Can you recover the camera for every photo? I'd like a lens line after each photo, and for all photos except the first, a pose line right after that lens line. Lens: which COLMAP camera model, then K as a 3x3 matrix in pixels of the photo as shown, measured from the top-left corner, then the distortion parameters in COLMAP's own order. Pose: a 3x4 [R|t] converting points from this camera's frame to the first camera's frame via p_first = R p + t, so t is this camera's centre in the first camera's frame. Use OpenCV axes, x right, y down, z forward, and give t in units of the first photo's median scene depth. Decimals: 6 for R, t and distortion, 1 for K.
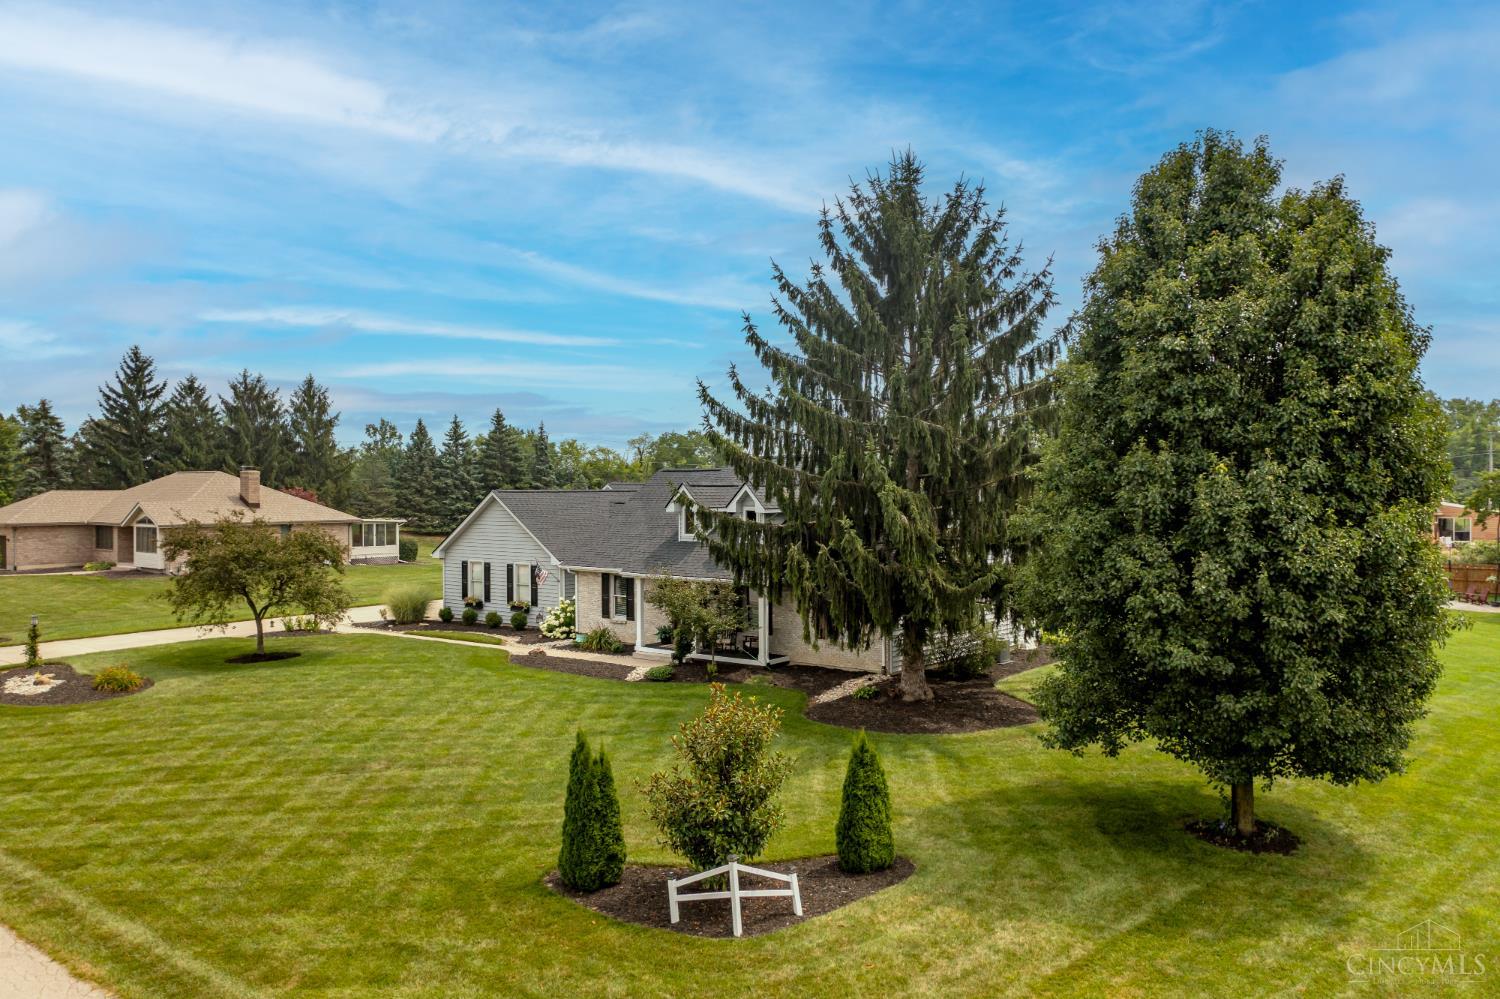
lens RADIAL K [[1279.0, 0, 747.9], [0, 1279.0, 496.6], [0, 0, 1]] dist [-0.006038, 0.013865]
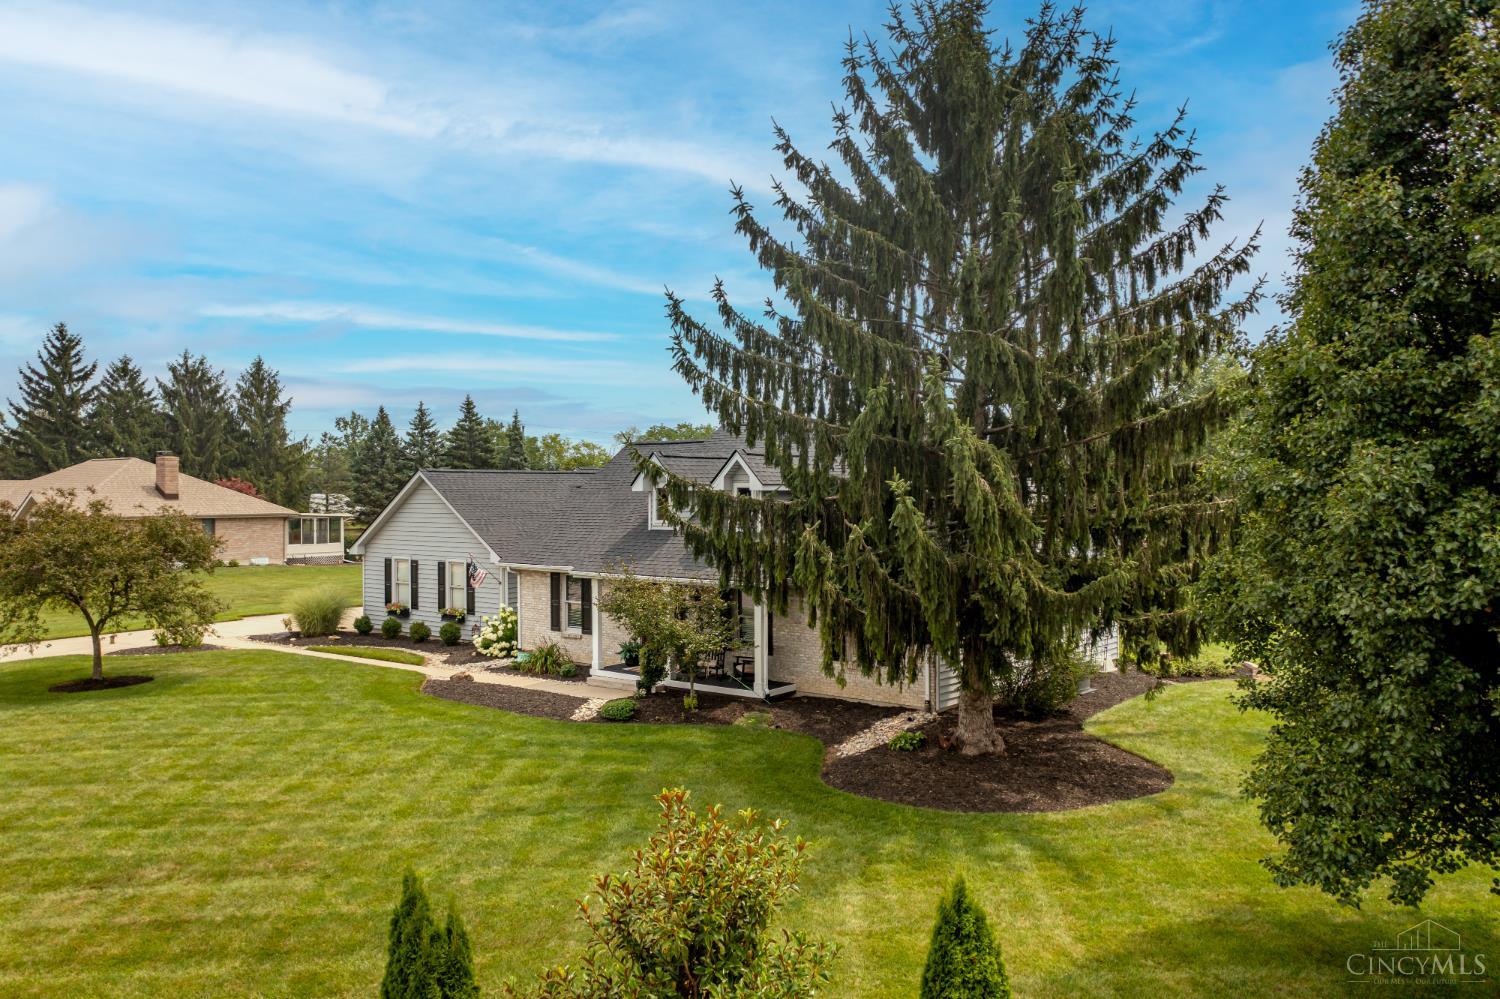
lens RADIAL K [[1279.0, 0, 749.4], [0, 1279.0, 499.6], [0, 0, 1]] dist [-0.006038, 0.013865]
pose [[0.999982, 0.000126, 0.006027, 0.001220], [-0.000126, 1.000000, -0.000065, 0.021086], [-0.006027, 0.000064, 0.999982, 0.303936]]
